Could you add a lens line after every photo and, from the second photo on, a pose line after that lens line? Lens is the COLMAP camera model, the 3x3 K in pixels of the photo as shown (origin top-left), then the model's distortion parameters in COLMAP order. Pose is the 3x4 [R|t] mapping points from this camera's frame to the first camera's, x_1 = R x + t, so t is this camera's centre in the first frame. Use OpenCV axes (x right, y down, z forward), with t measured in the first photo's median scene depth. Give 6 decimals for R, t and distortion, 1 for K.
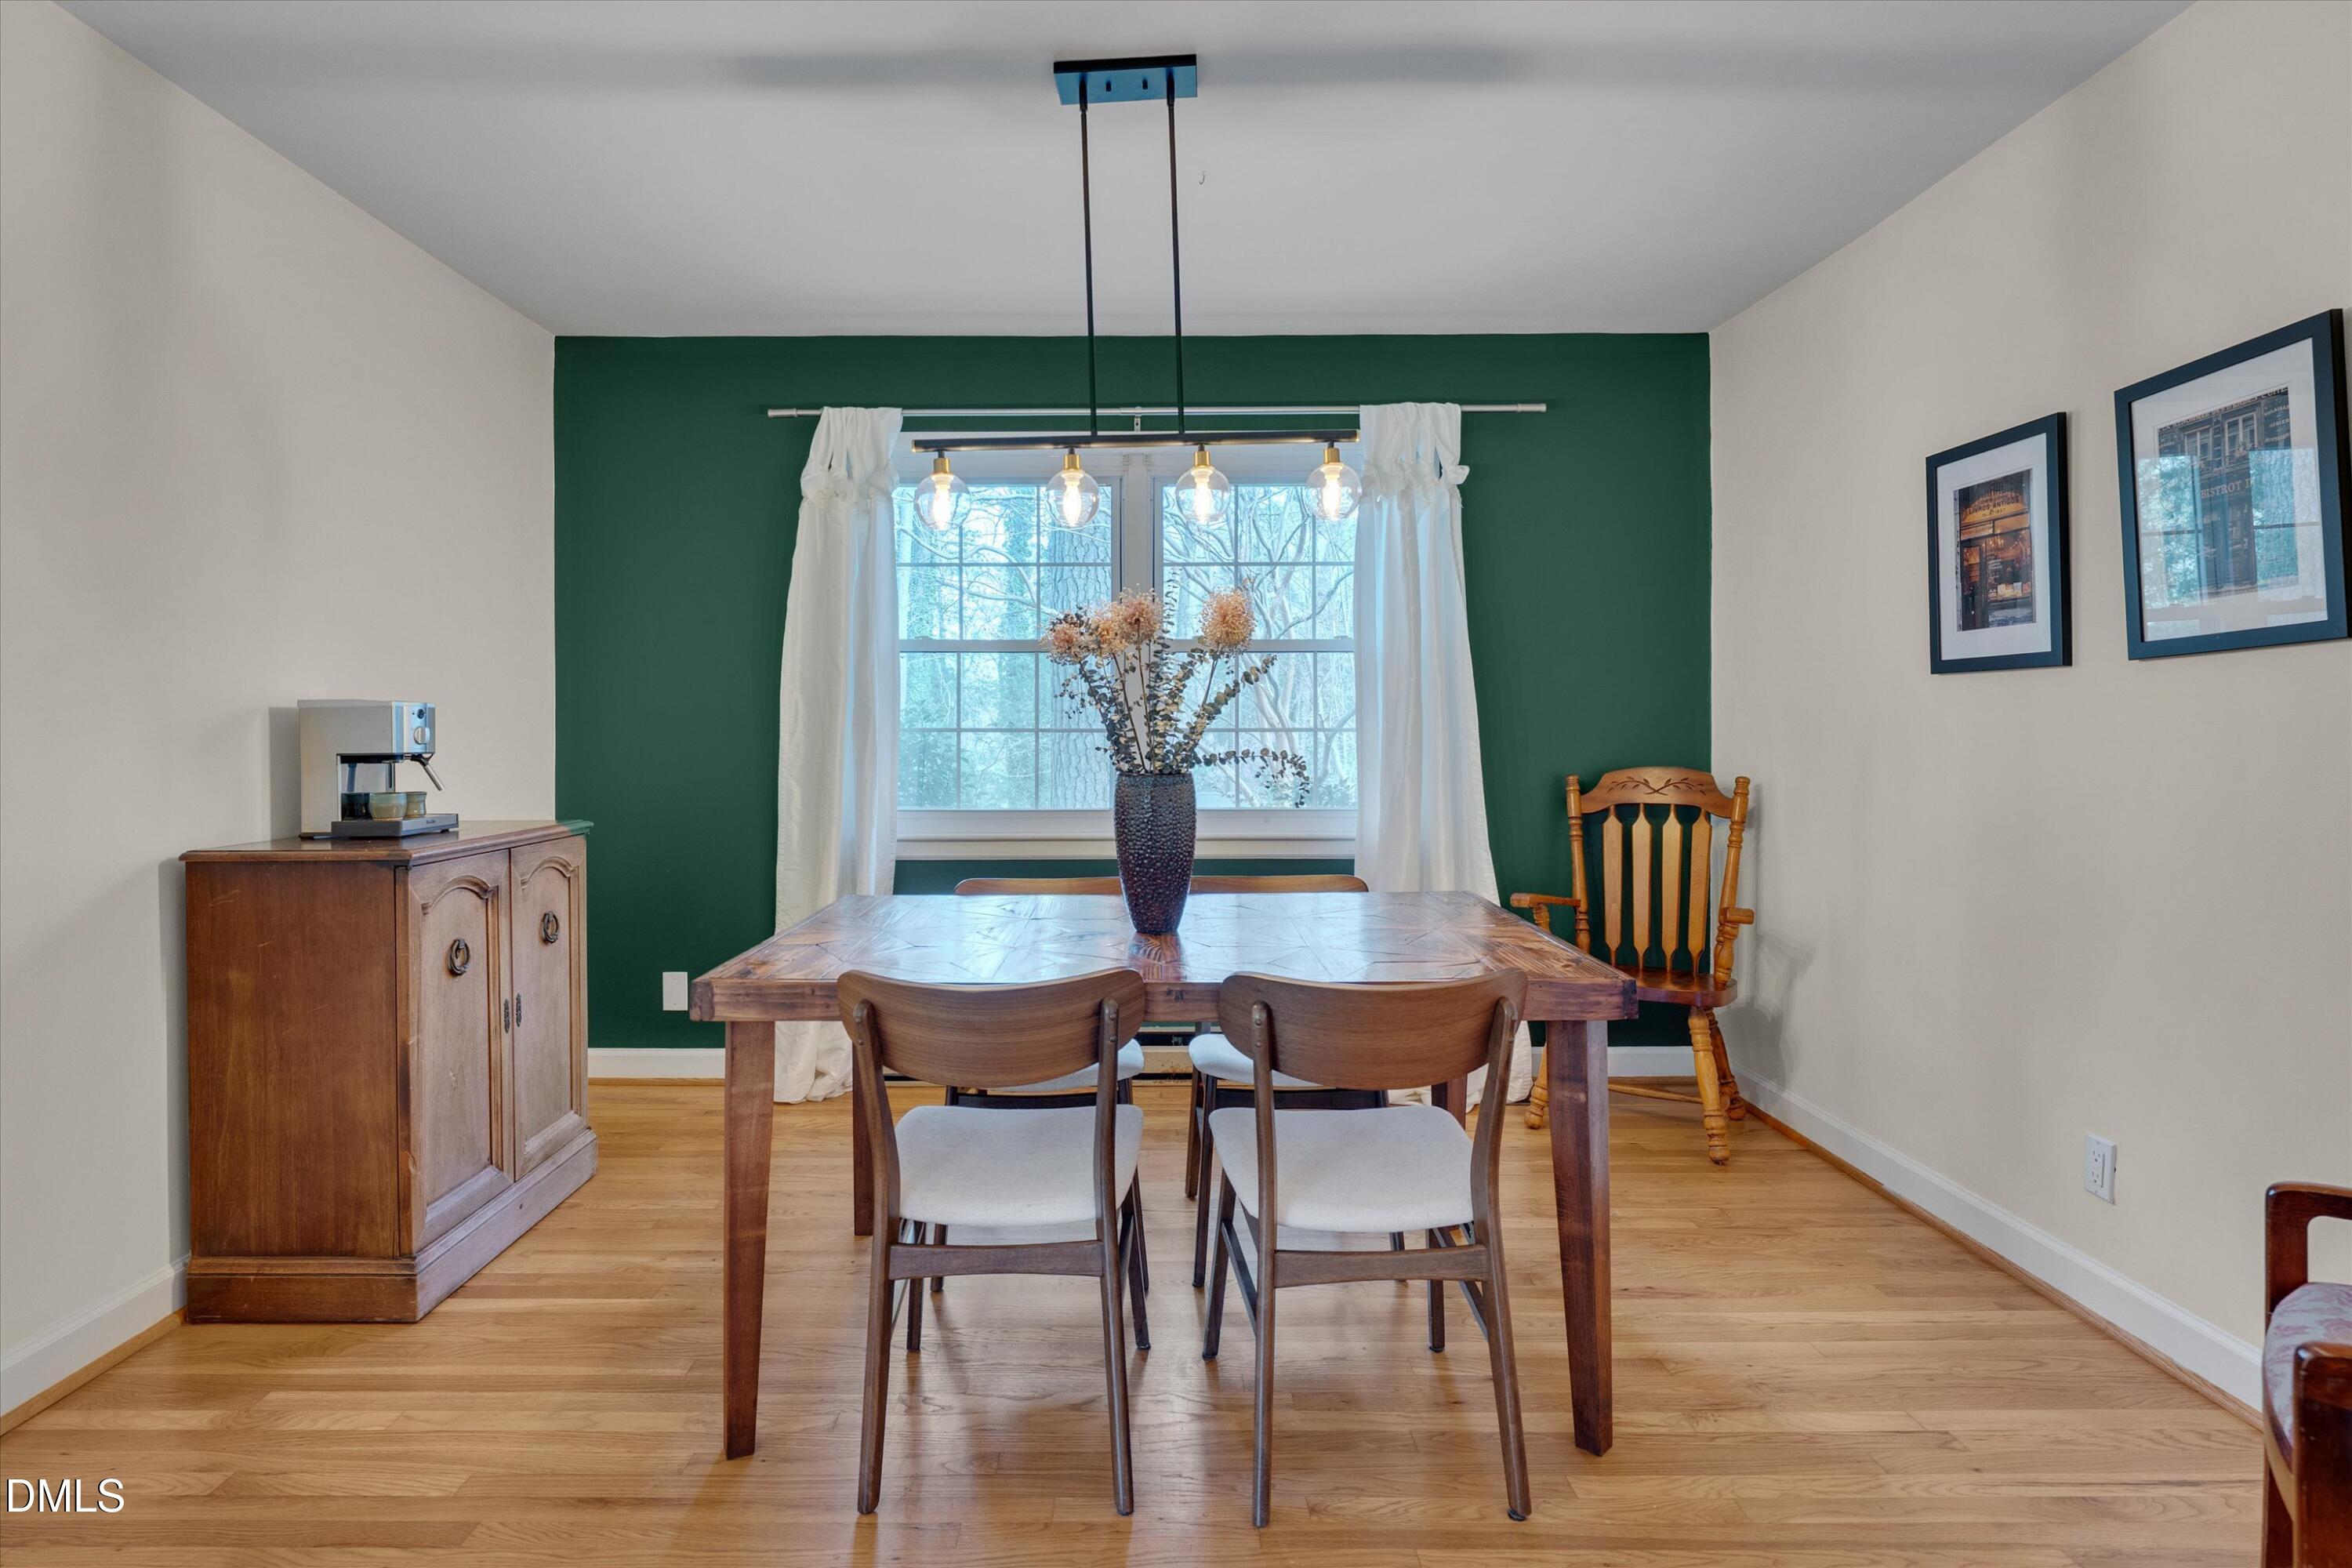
lens RADIAL K [[1229.4, 0, 1145.2], [0, 1229.4, 758.0], [0, 0, 1]] dist [-0.009874, 0.001304]
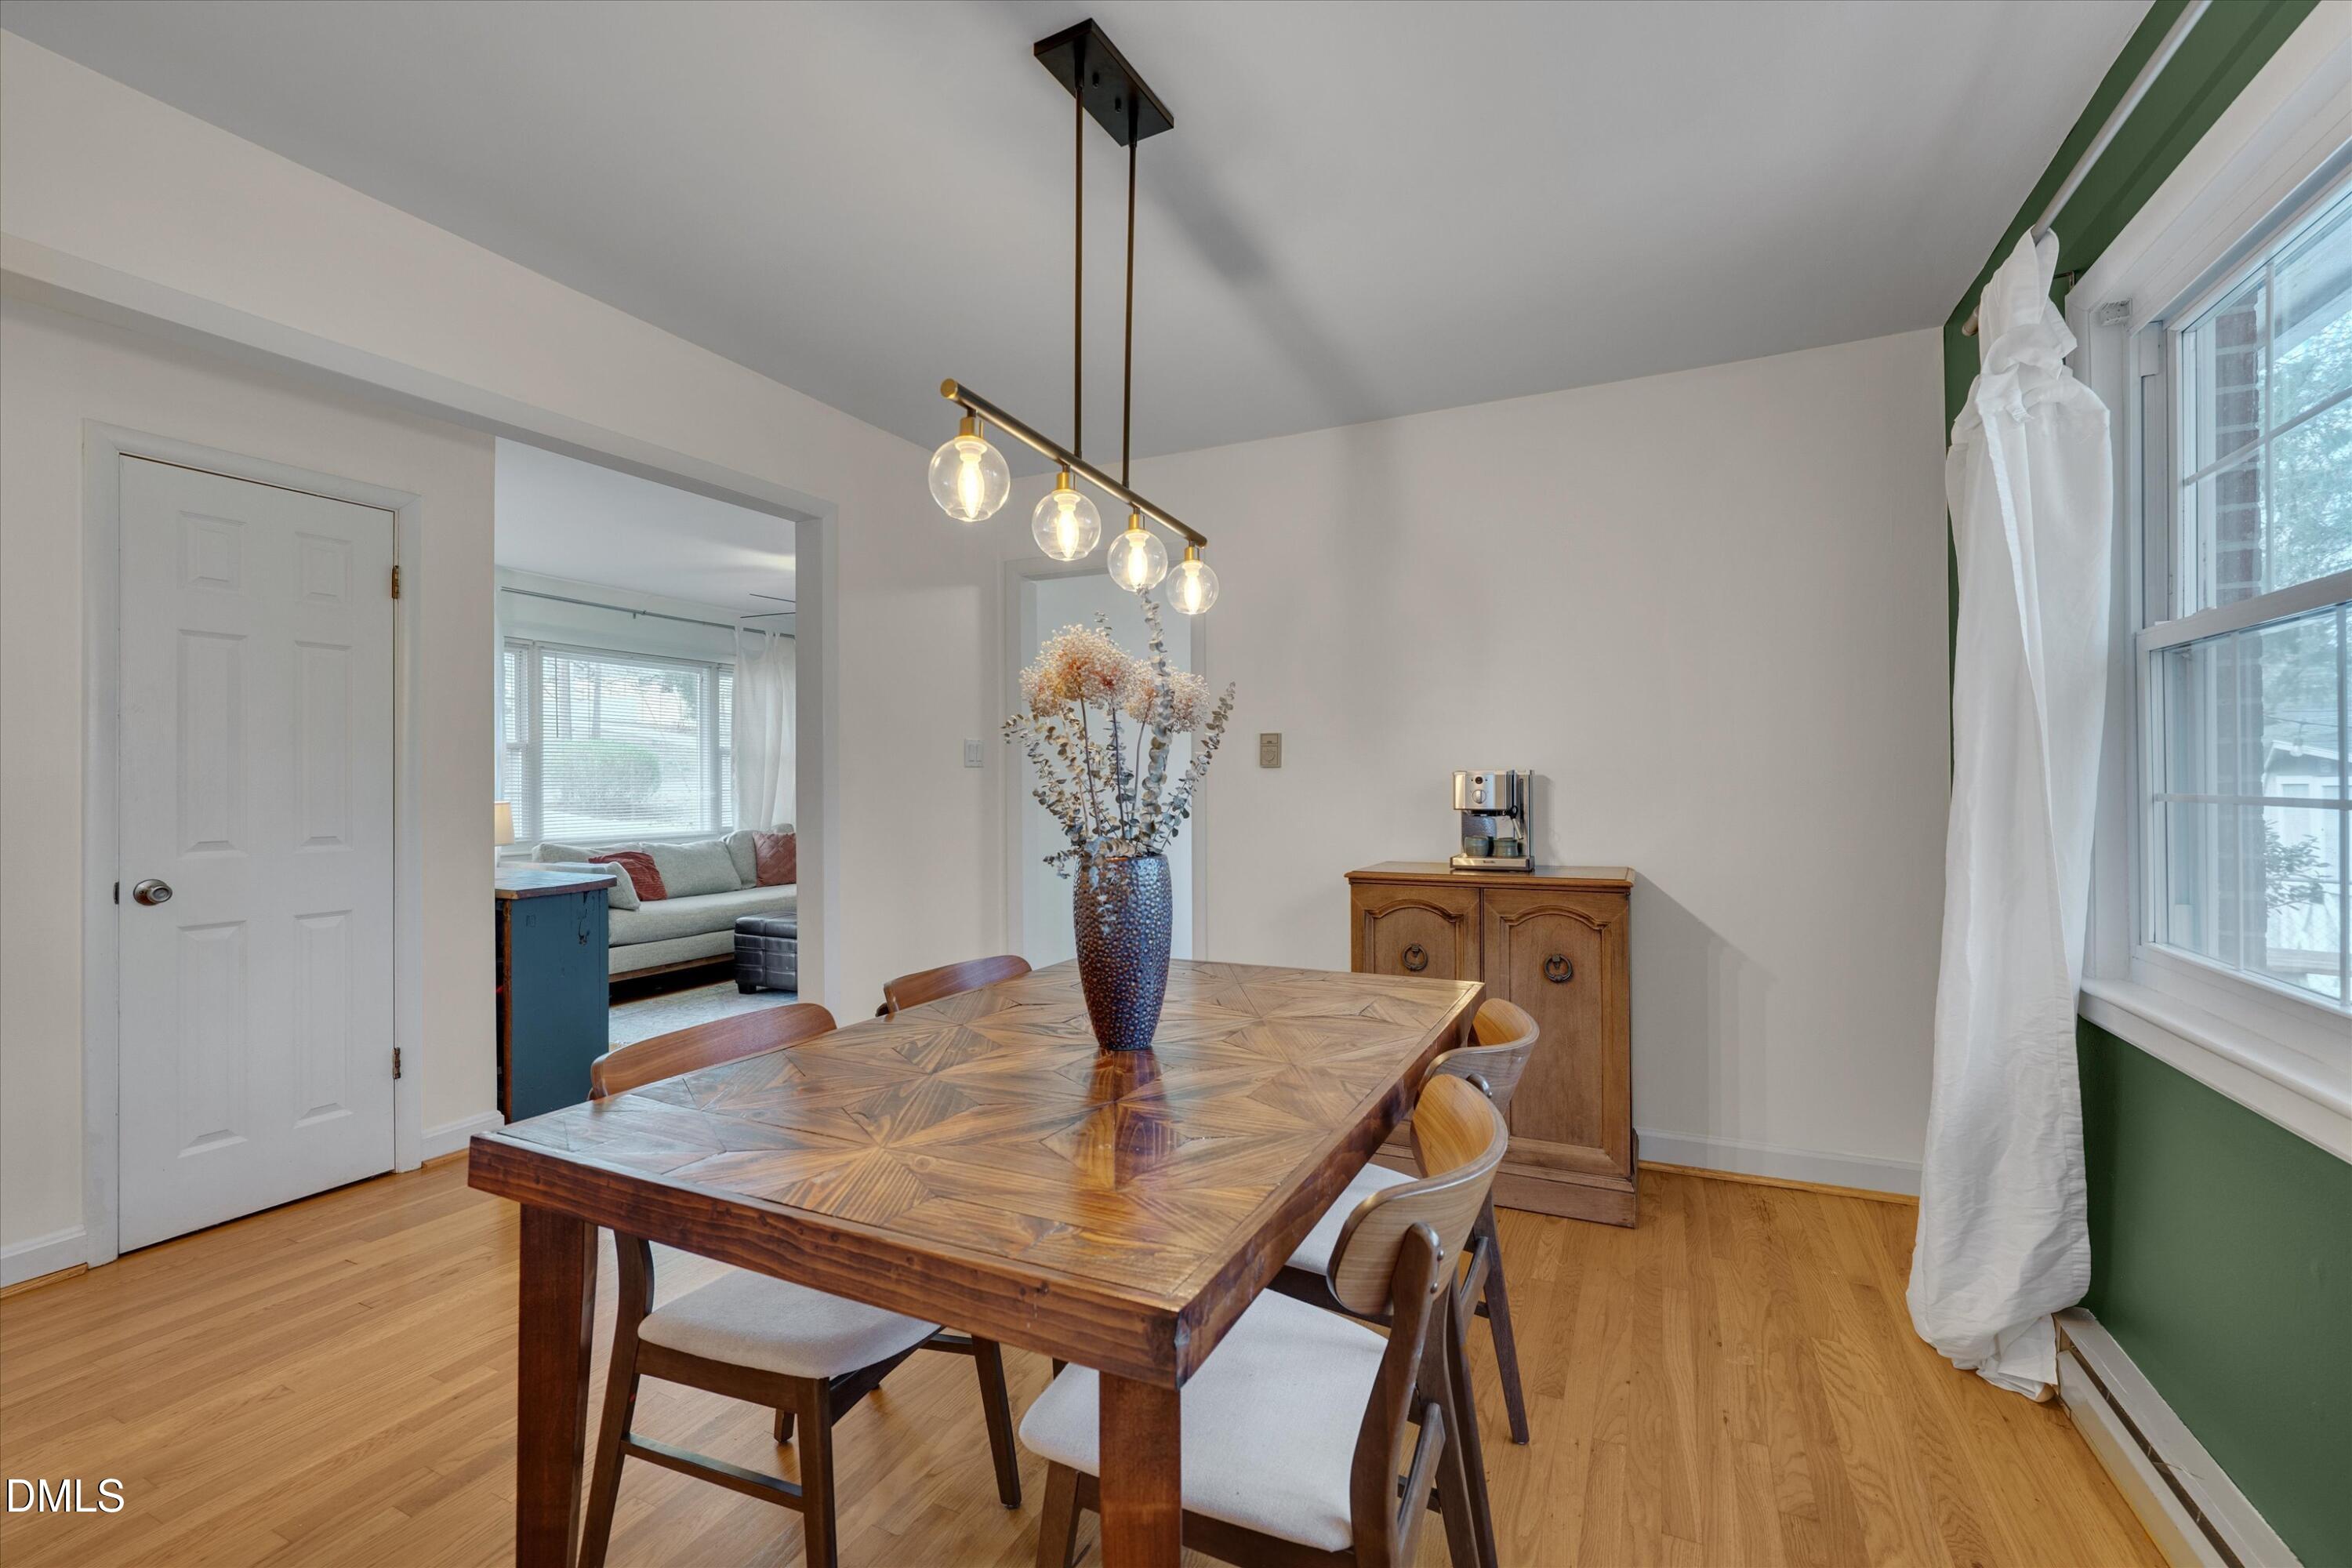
lens RADIAL K [[1026.1, 0, 1176.0], [0, 1026.1, 784.0], [0, 0, 1]] dist [-0.010197, 0.004625]
pose [[-0.447131, 0.002150, -0.894466, 0.559850], [-0.012318, 0.999887, 0.008561, -0.037132], [0.894383, 0.014846, -0.447055, 1.227574]]
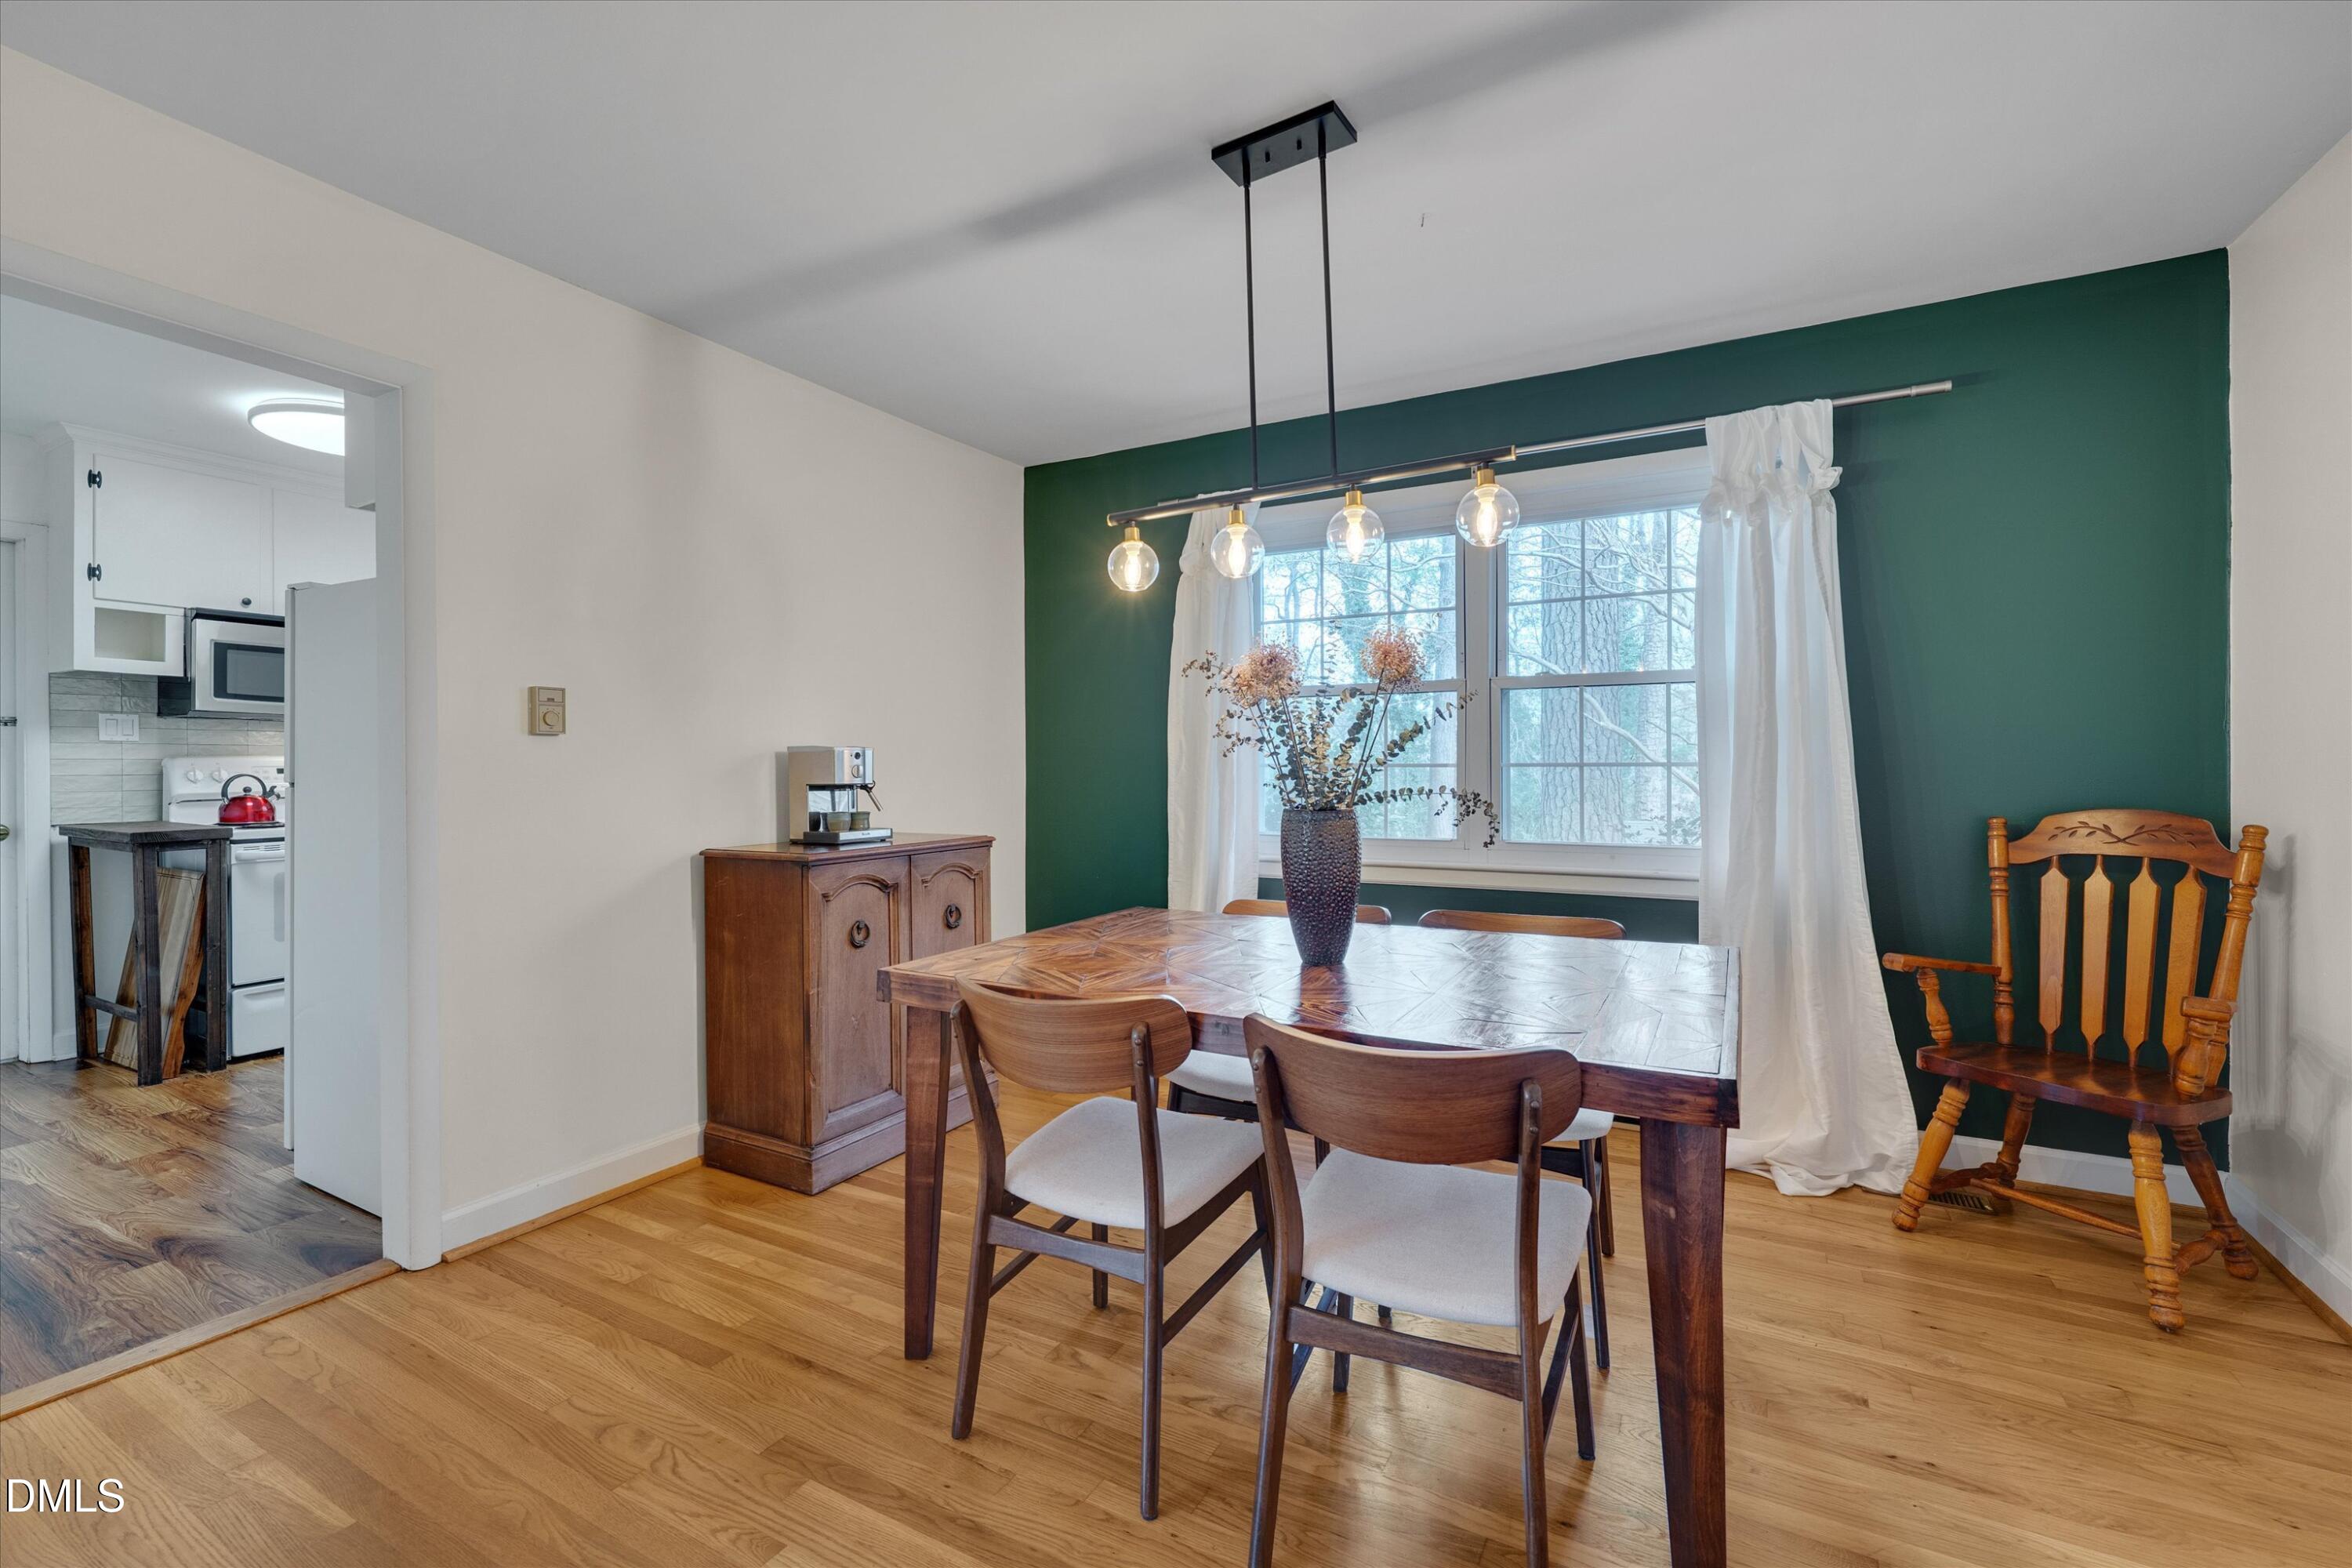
lens RADIAL K [[1026.1, 0, 1176.0], [0, 1026.1, 784.0], [0, 0, 1]] dist [-0.010197, 0.004625]
pose [[0.870520, 0.006712, -0.492087, 0.297700], [-0.007495, 0.999972, 0.000379, -0.007439], [0.492076, 0.003358, 0.870546, 0.172495]]
